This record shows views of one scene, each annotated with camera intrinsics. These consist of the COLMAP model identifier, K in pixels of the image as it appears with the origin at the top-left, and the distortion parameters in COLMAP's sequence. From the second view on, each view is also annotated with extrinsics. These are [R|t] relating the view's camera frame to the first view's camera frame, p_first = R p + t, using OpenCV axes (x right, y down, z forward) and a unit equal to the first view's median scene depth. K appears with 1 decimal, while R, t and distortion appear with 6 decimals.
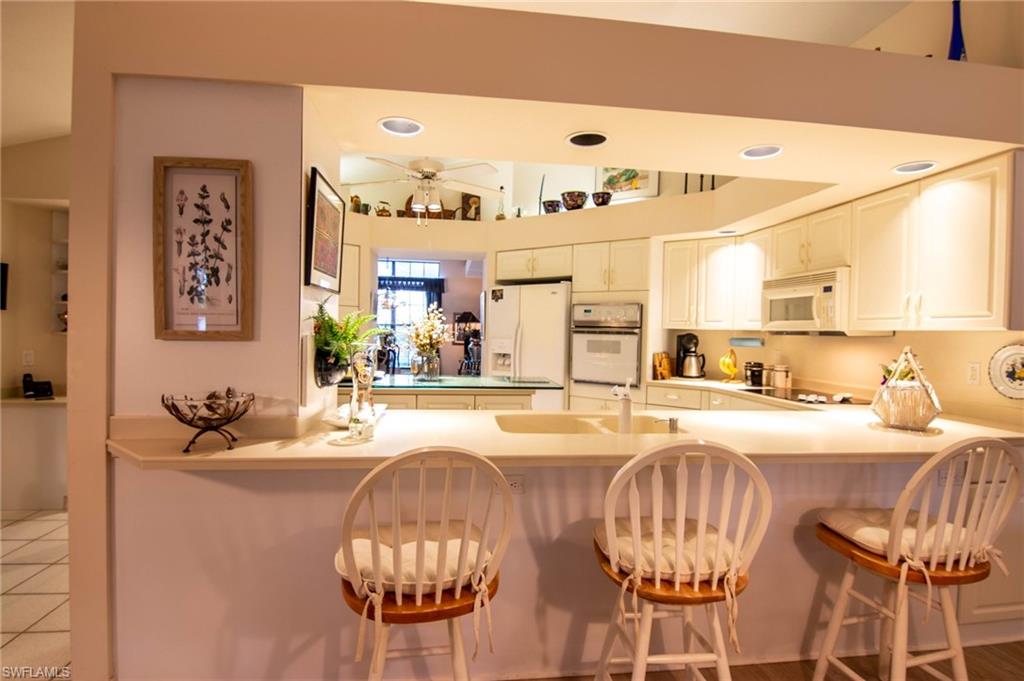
lens RADIAL K [[523.6, 0, 516.6], [0, 523.6, 342.3], [0, 0, 1]] dist [-0.018319, -0.003407]
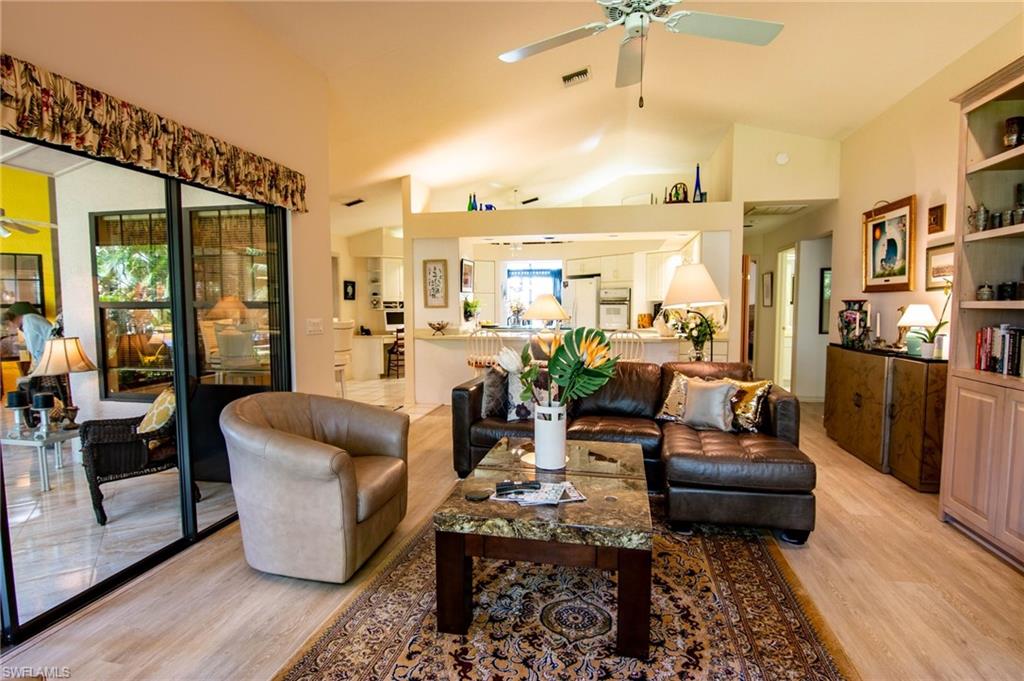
lens RADIAL K [[523.6, 0, 511.2], [0, 523.6, 342.3], [0, 0, 1]] dist [-0.018319, -0.003407]
pose [[0.945056, 0.001387, -0.326905, 0.448156], [0.014104, 0.998887, 0.045011, 0.031211], [0.326603, -0.047149, 0.943985, -0.936624]]
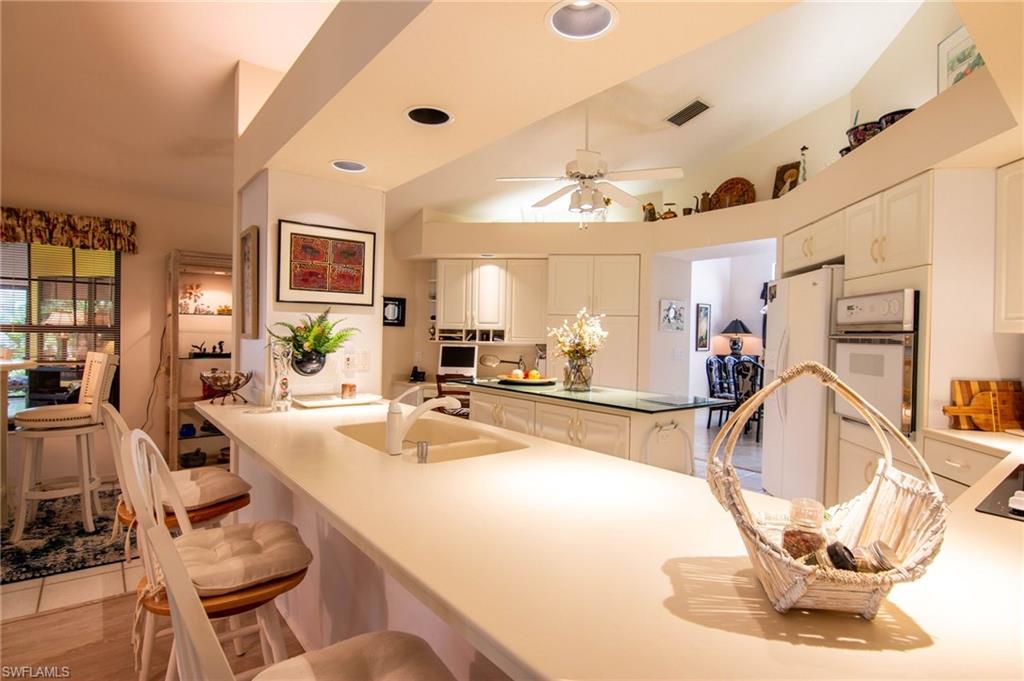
lens RADIAL K [[523.6, 0, 510.5], [0, 523.6, 342.5], [0, 0, 1]] dist [-0.018319, -0.003407]
pose [[0.520236, 0.001240, -0.854021, 0.481671], [-0.026837, 0.999529, -0.014897, 0.003215], [0.853601, 0.030669, 0.520025, 0.335356]]
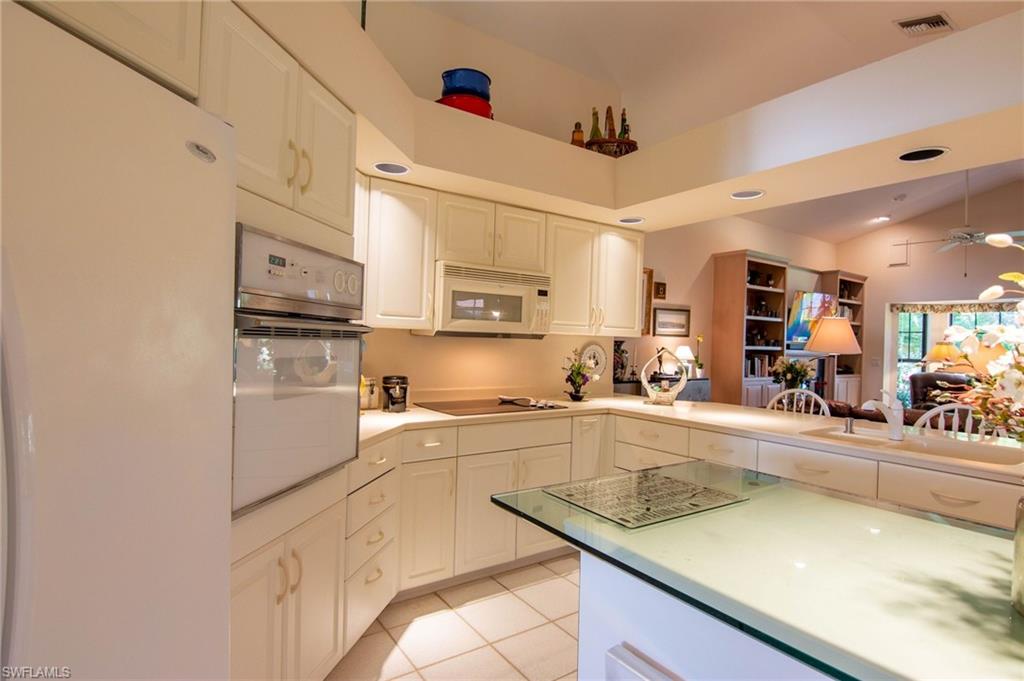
lens RADIAL K [[523.6, 0, 510.9], [0, 523.6, 340.8], [0, 0, 1]] dist [-0.018319, -0.003407]
pose [[-0.454983, -0.031756, 0.889934, -0.193808], [-0.015627, 0.999495, 0.027676, -0.026362], [-0.890363, -0.001315, -0.455249, 1.065870]]
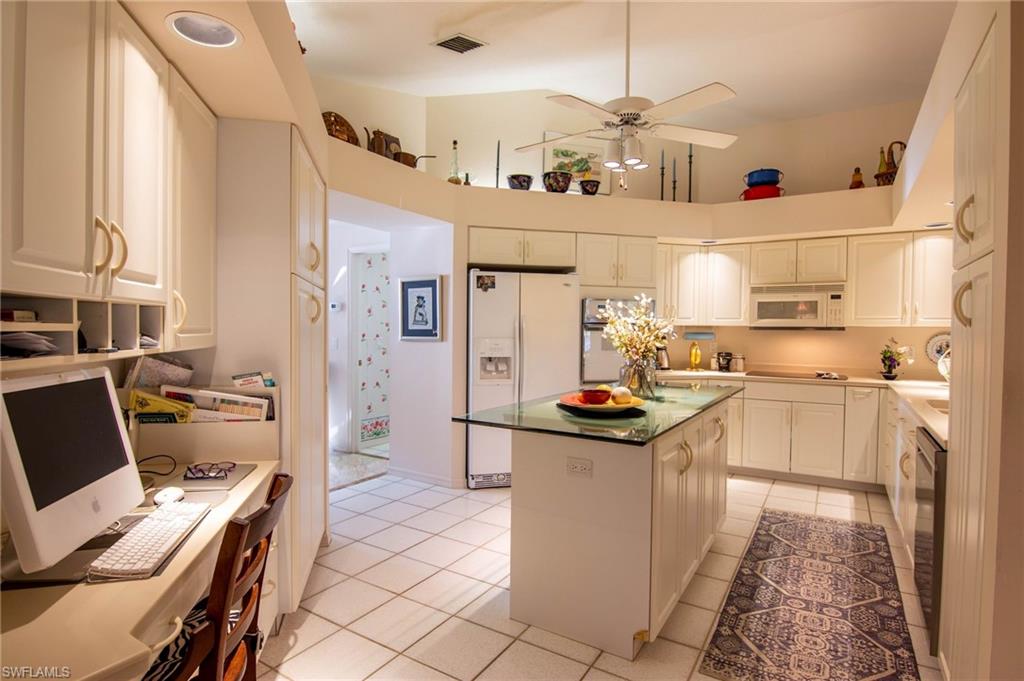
lens RADIAL K [[523.6, 0, 509.7], [0, 523.6, 340.3], [0, 0, 1]] dist [-0.018319, -0.003407]
pose [[0.627980, -0.030108, 0.777647, -0.728103], [0.020677, 0.999544, 0.022002, -0.024674], [-0.777954, 0.002262, 0.628317, 0.567267]]
